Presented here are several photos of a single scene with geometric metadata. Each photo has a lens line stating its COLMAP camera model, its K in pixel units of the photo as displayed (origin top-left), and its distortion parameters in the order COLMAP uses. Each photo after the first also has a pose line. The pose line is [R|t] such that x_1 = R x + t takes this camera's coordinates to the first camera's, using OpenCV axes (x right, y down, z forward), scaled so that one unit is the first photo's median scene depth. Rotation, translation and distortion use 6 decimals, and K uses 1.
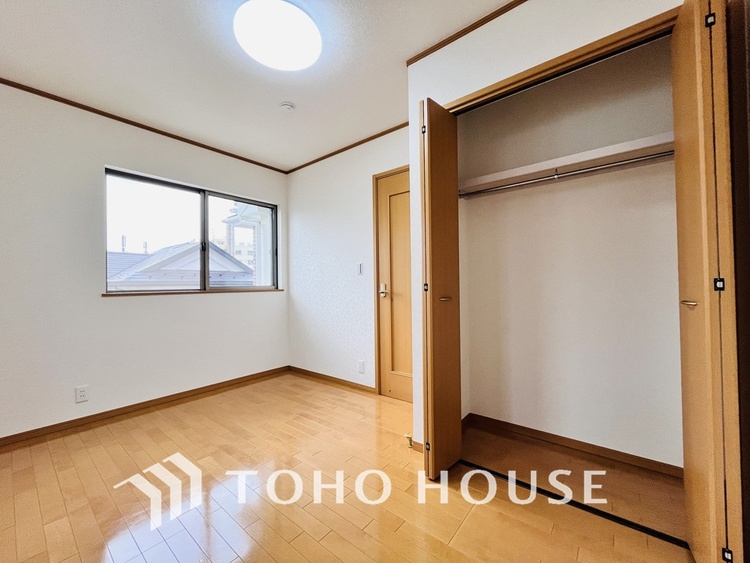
lens RADIAL K [[303.4, 0, 375.8], [0, 303.4, 282.2], [0, 0, 1]] dist [-0.001017, -0.000195]
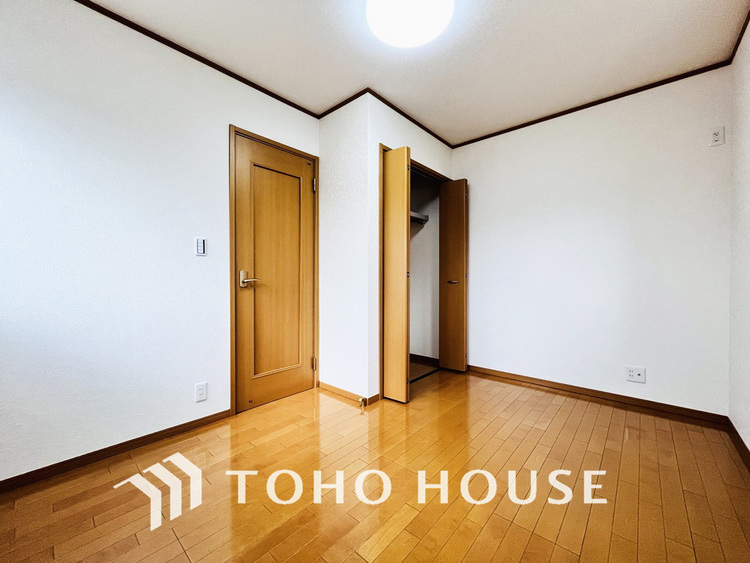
lens RADIAL K [[303.4, 0, 375.8], [0, 303.4, 282.2], [0, 0, 1]] dist [-0.001017, -0.000195]
pose [[0.042907, -0.003985, 0.999071, -0.747084], [-0.011616, 0.999922, 0.004488, 0.023724], [-0.999012, -0.011798, 0.042857, 0.607281]]
